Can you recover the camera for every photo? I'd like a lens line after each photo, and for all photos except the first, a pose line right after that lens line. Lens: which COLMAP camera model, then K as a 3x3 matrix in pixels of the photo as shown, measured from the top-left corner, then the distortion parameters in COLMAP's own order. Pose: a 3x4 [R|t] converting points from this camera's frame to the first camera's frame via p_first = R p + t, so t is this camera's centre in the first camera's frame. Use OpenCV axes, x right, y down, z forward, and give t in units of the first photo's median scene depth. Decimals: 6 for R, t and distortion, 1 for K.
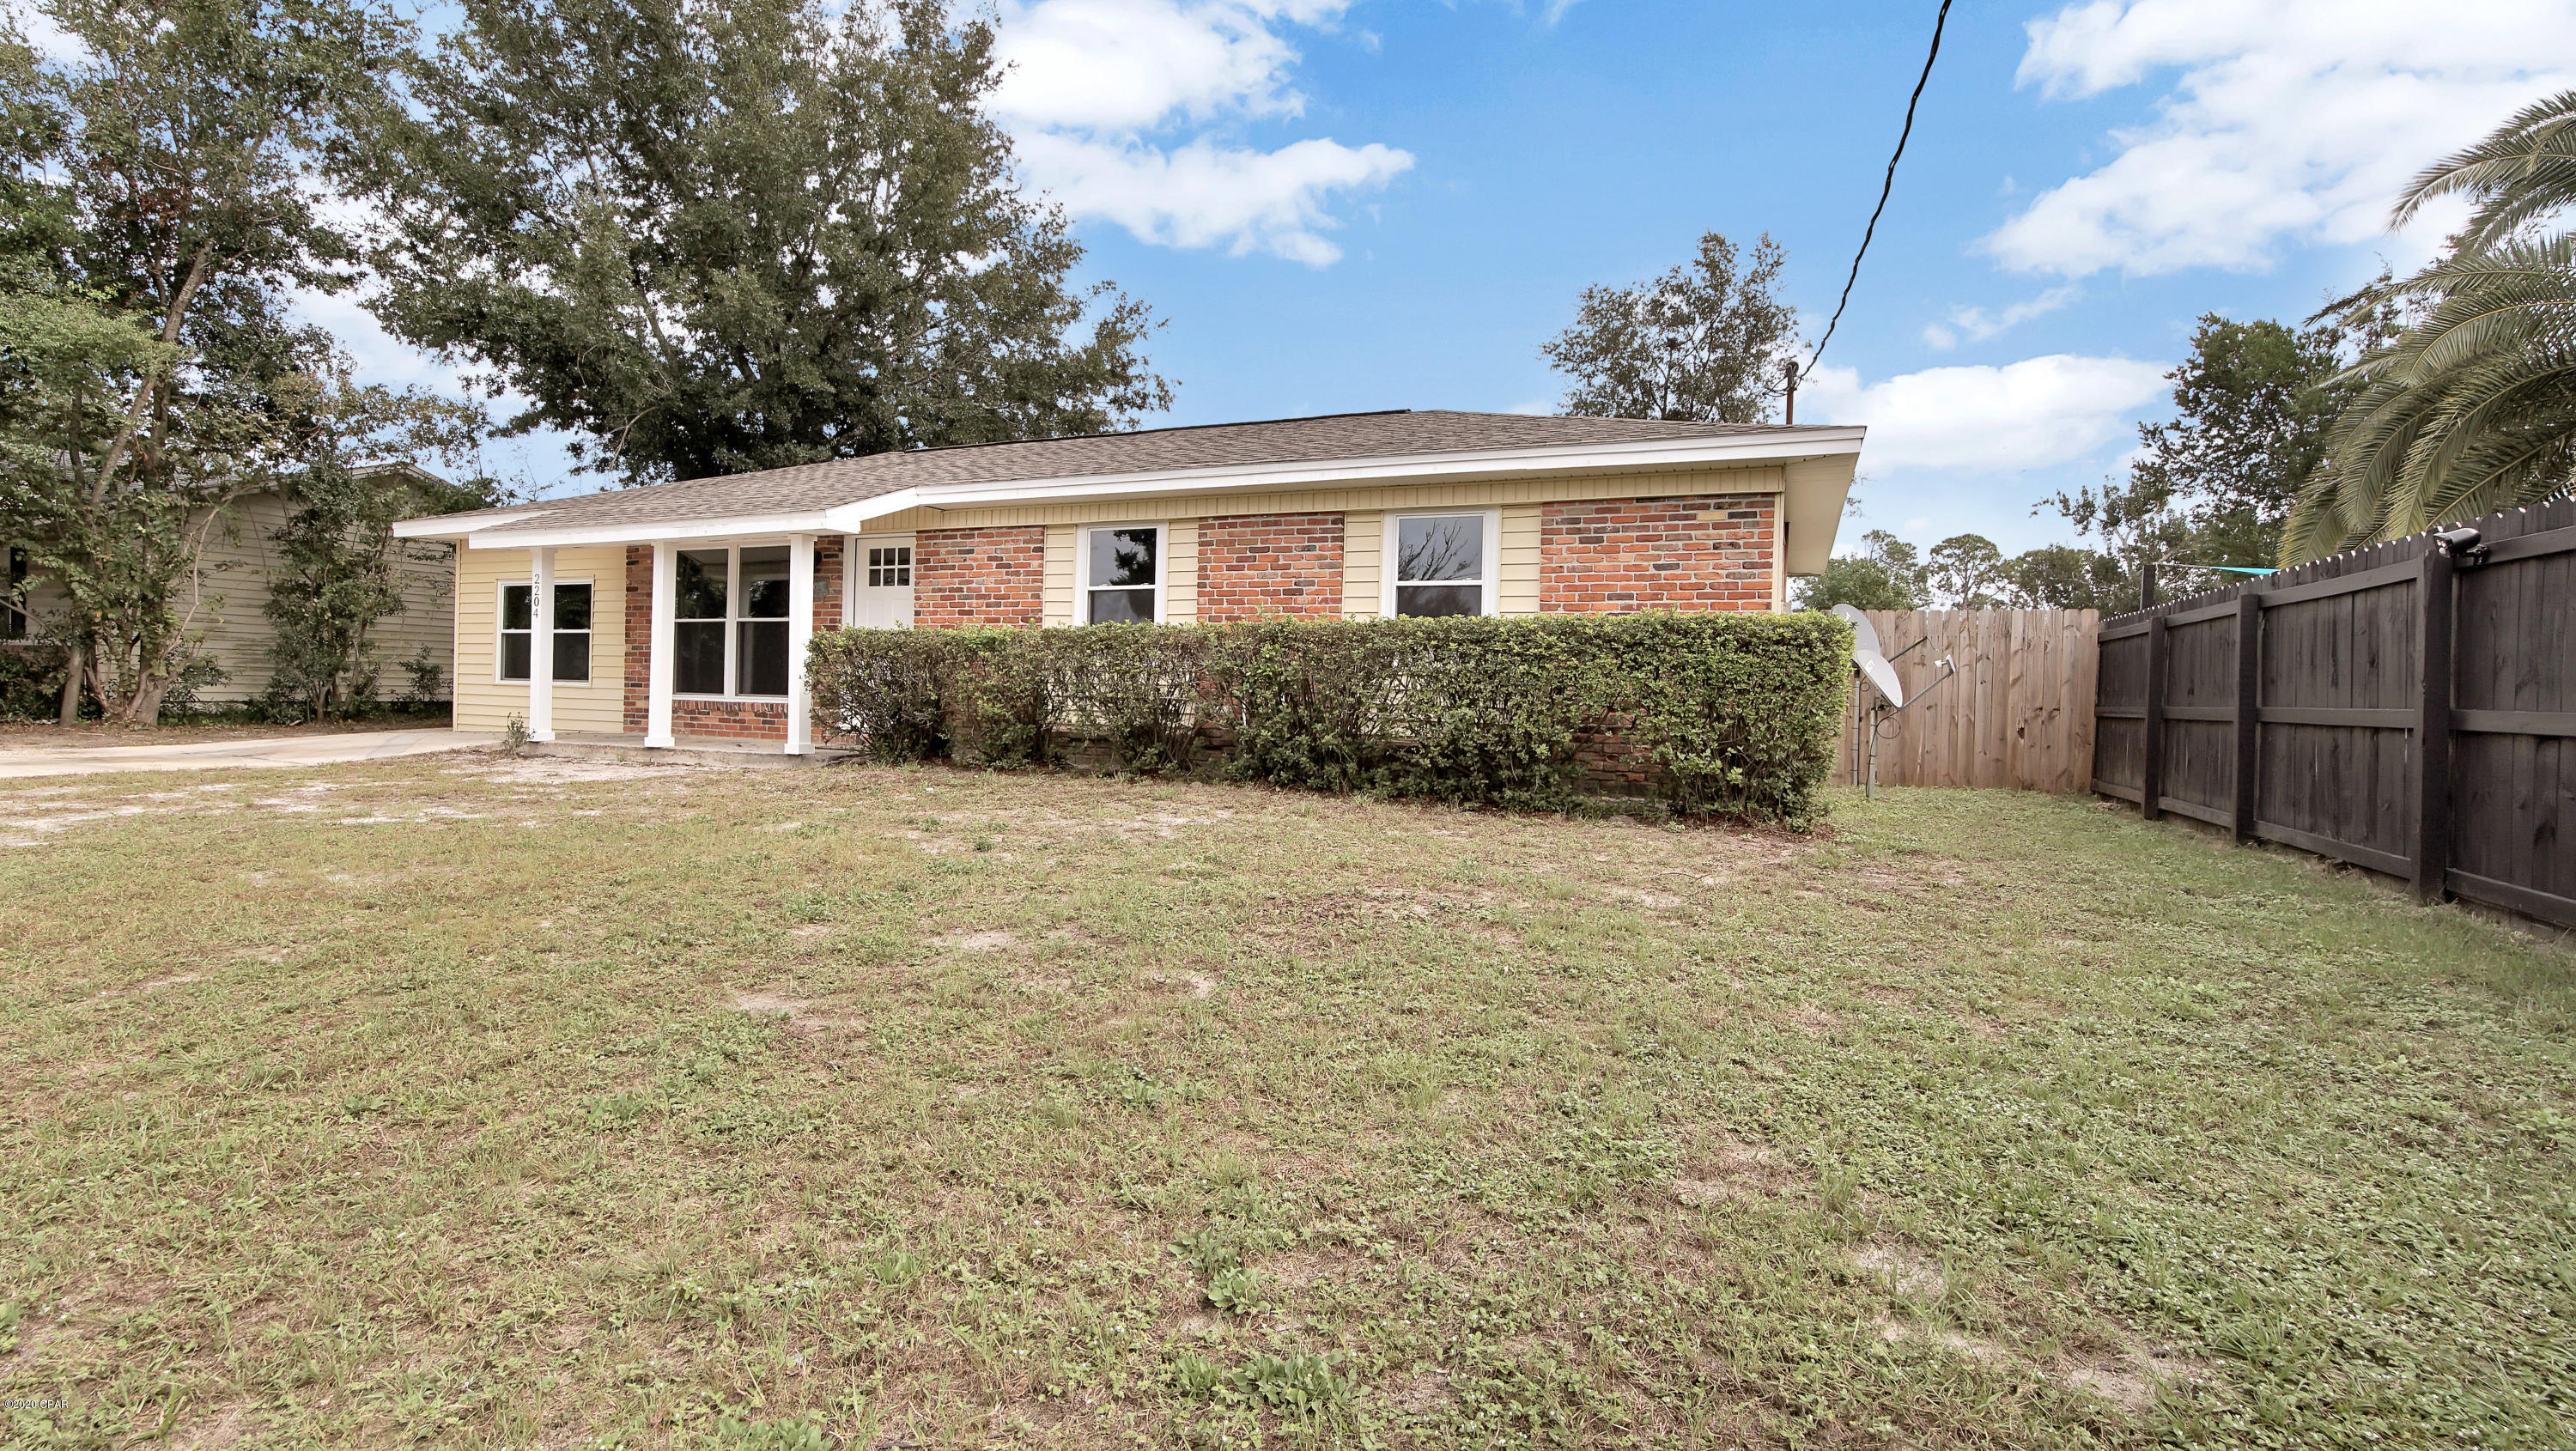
lens RADIAL K [[1136.5, 0, 1288.0], [0, 1136.5, 725.5], [0, 0, 1]] dist [-0.022415, 0.000582]
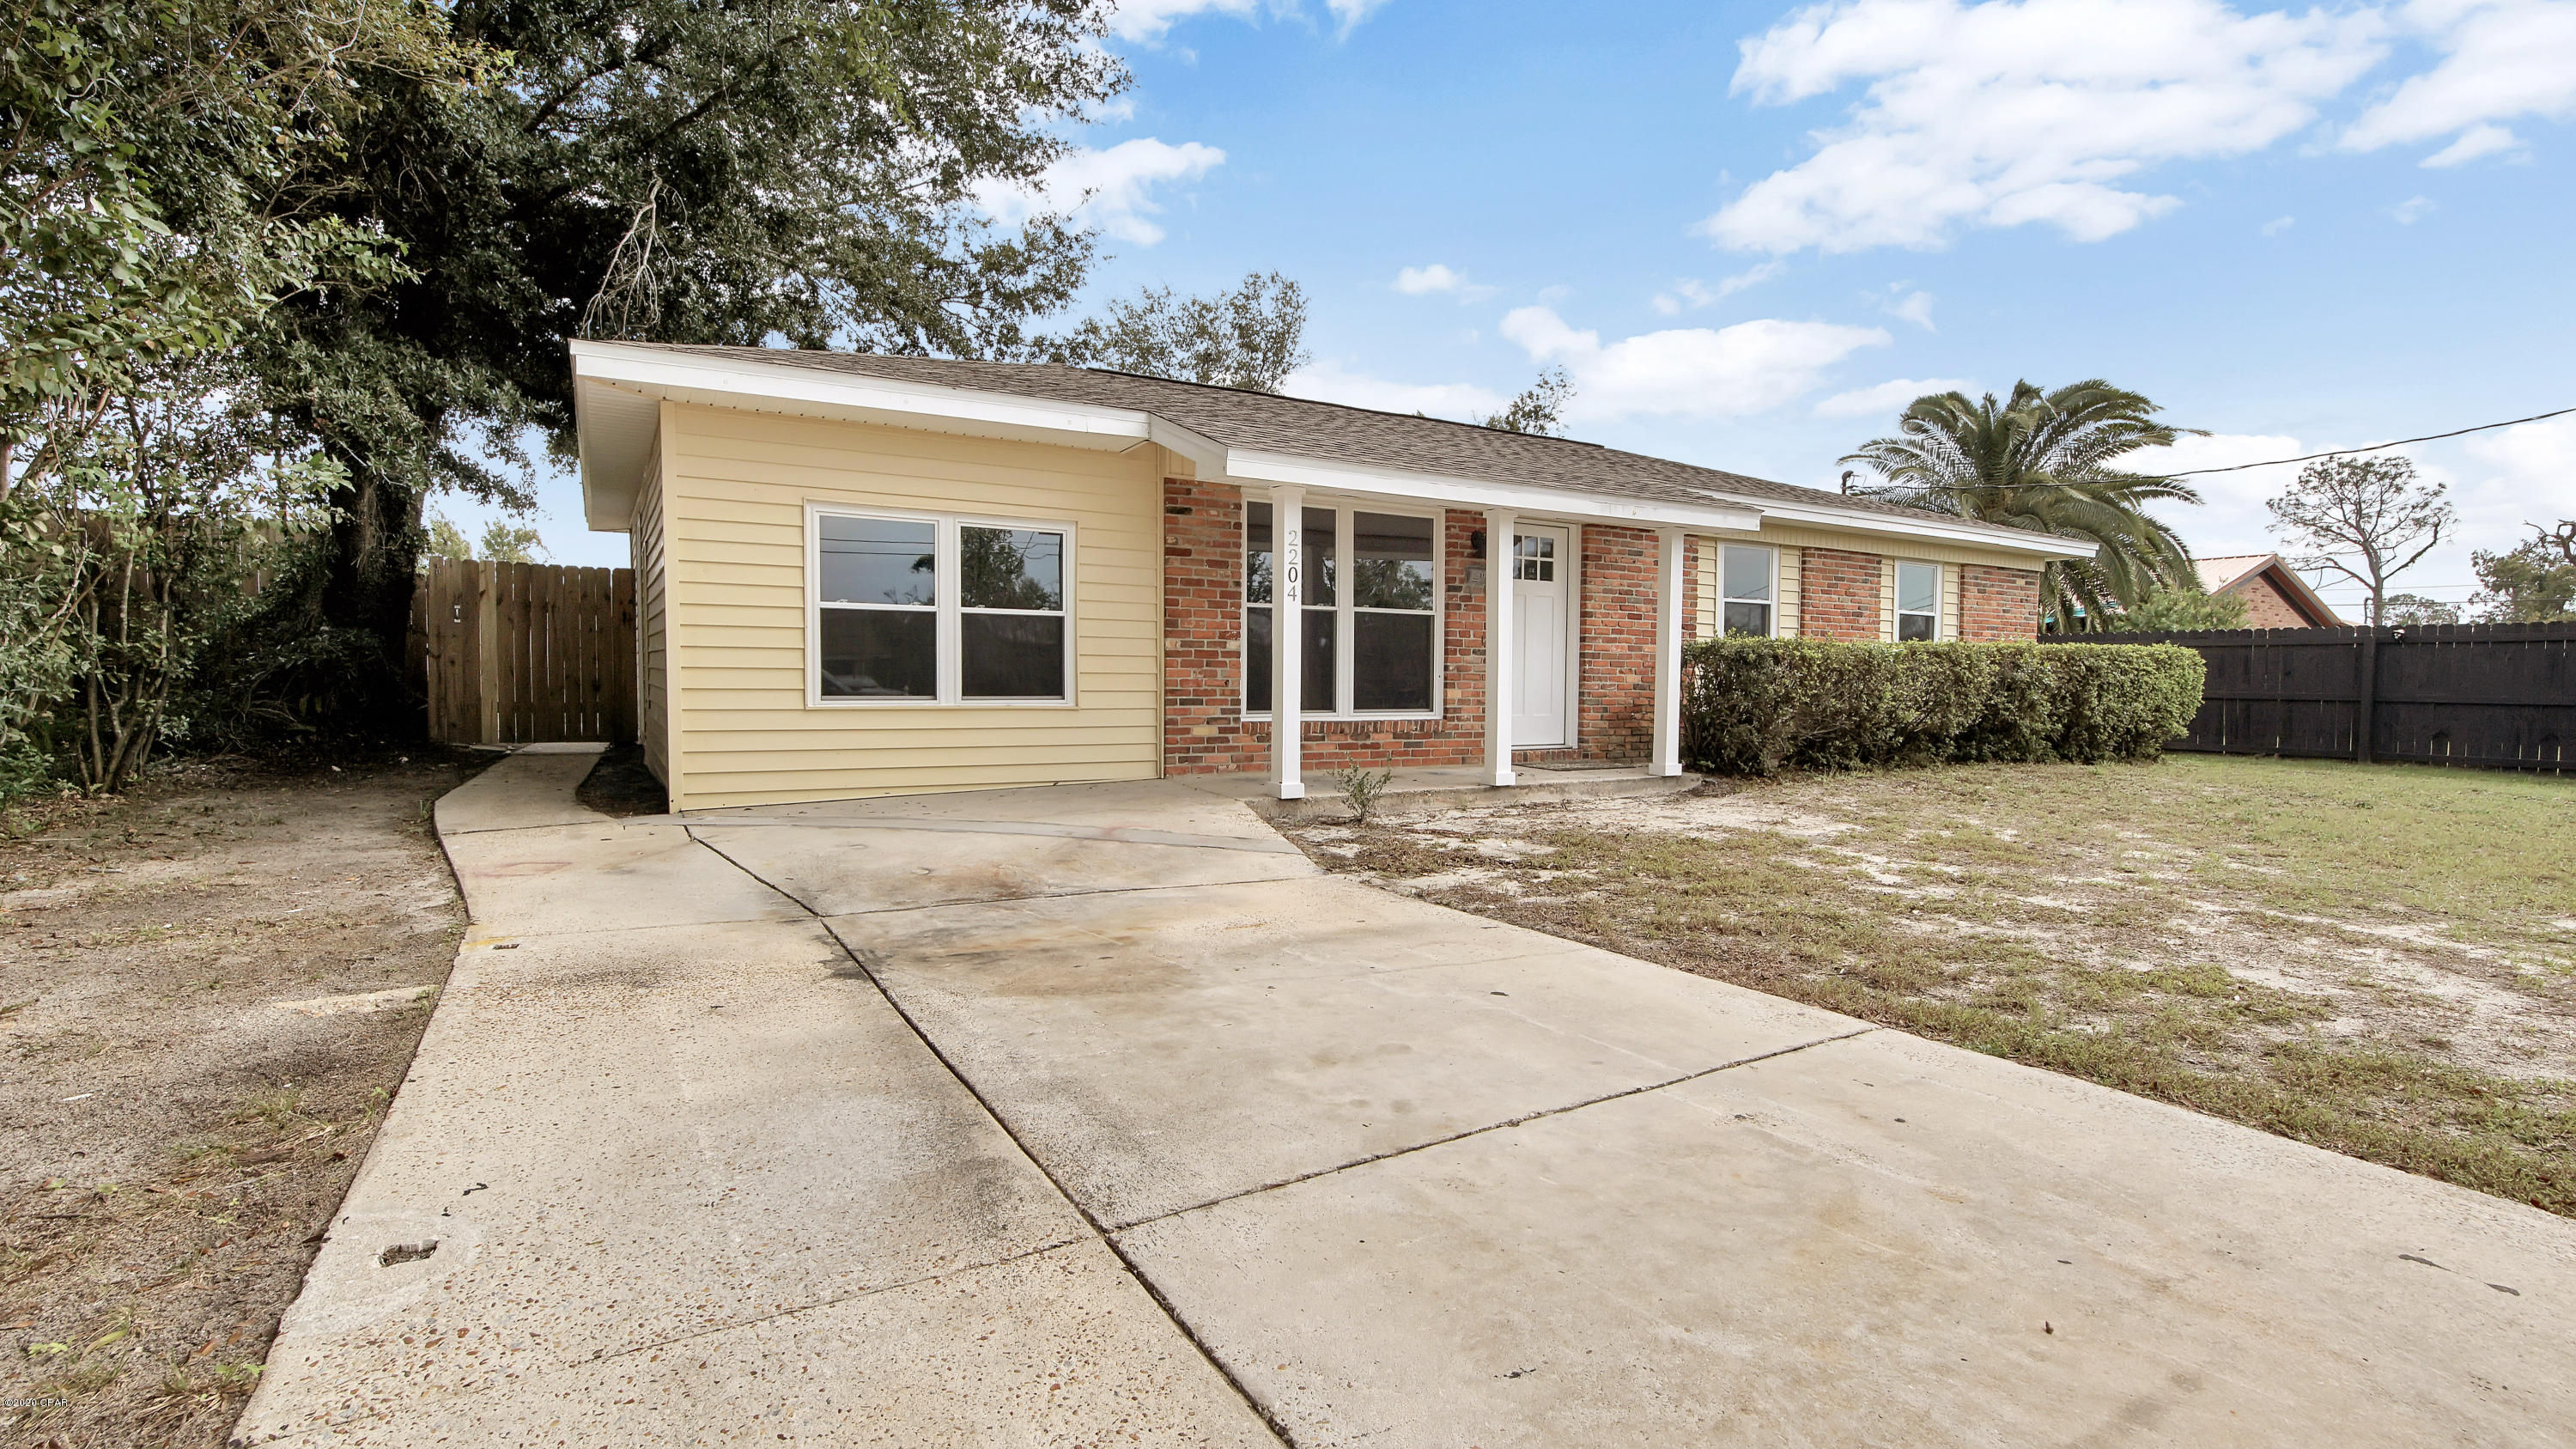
lens RADIAL K [[1156.5, 0, 1282.4], [0, 1156.5, 739.0], [0, 0, 1]] dist [-0.003056, 0.001165]
pose [[0.596033, -0.044550, 0.801723, -1.278731], [0.042131, 0.998819, 0.024181, -0.033182], [-0.801854, 0.019365, 0.597206, 0.673325]]
